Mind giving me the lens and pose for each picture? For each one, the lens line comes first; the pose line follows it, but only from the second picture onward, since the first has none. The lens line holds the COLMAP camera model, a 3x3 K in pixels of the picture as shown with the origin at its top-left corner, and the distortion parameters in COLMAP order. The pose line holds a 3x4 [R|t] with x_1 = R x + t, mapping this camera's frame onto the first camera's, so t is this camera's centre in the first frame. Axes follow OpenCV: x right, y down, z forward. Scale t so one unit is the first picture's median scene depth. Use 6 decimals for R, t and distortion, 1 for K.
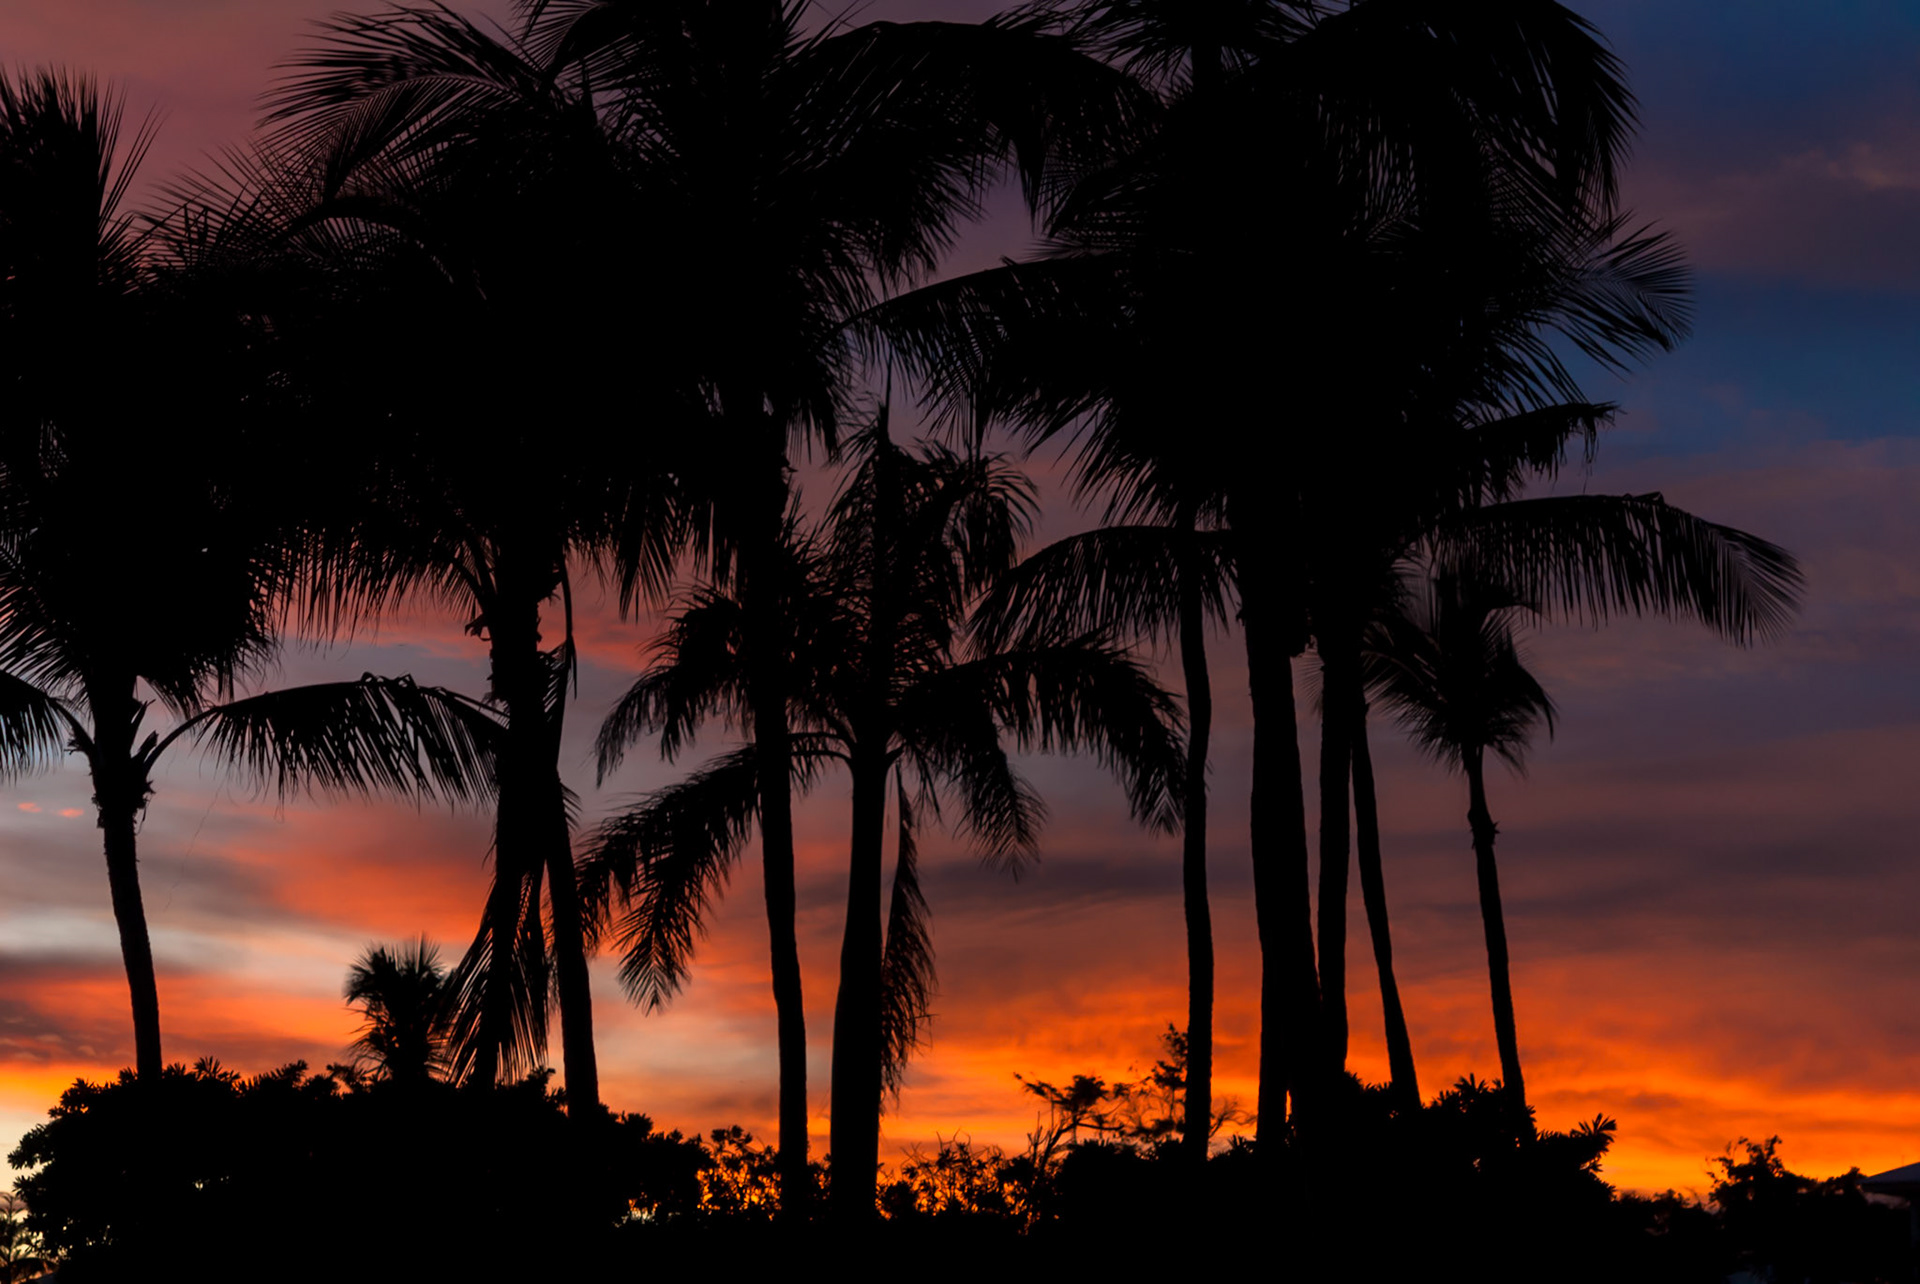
lens RADIAL K [[4414.6, 0, 960.0], [0, 4414.6, 642.0], [0, 0, 1]] dist [0.145907, -1.111044]
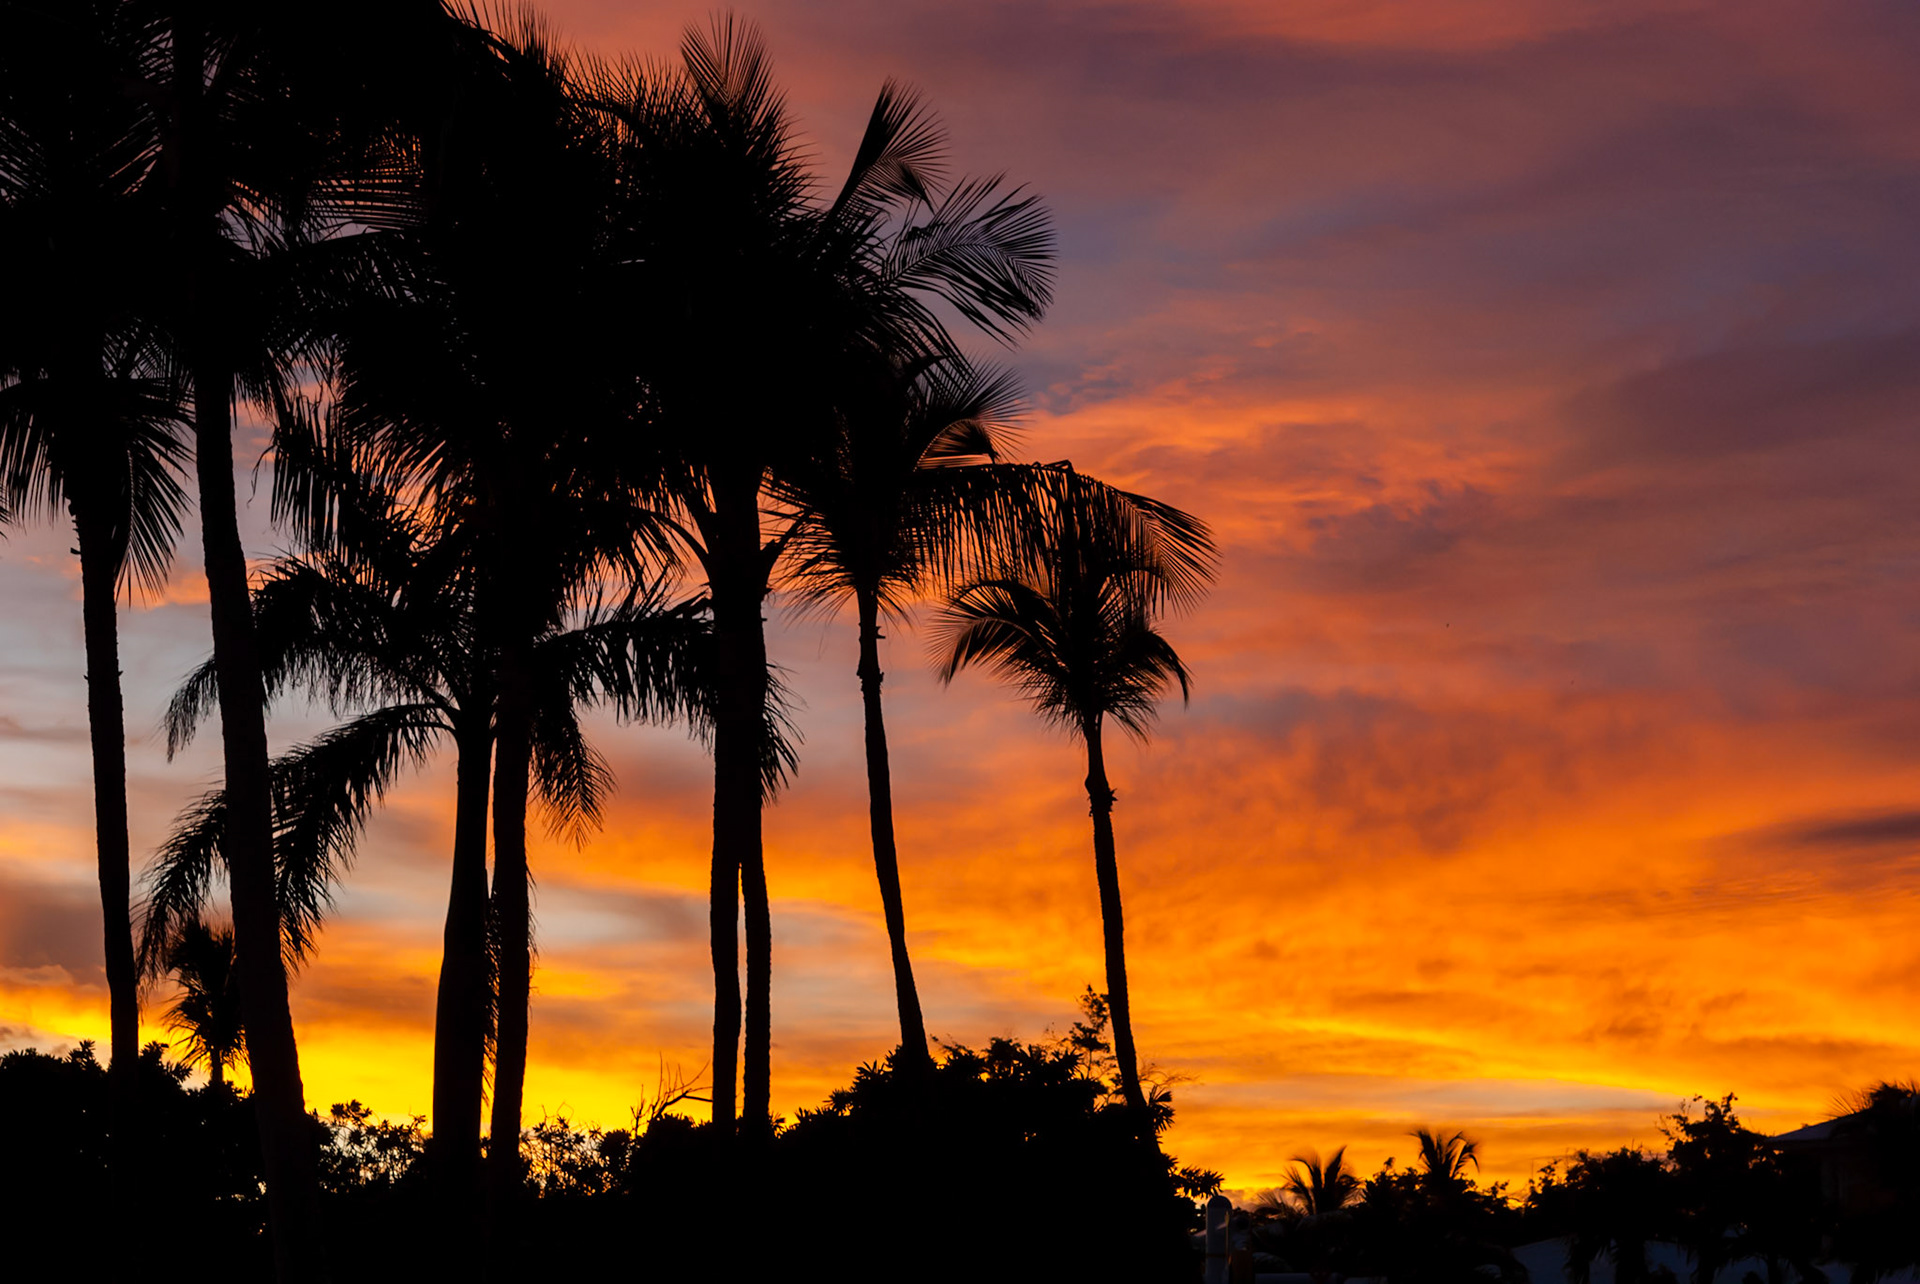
lens RADIAL K [[4414.6, 0, 960.0], [0, 4414.6, 642.0], [0, 0, 1]] dist [0.145907, -1.111044]
pose [[0.999794, -0.006924, -0.019068, 0.105693], [0.007106, 0.999929, 0.009525, -0.001935], [0.019001, -0.009659, 0.999773, 0.010282]]
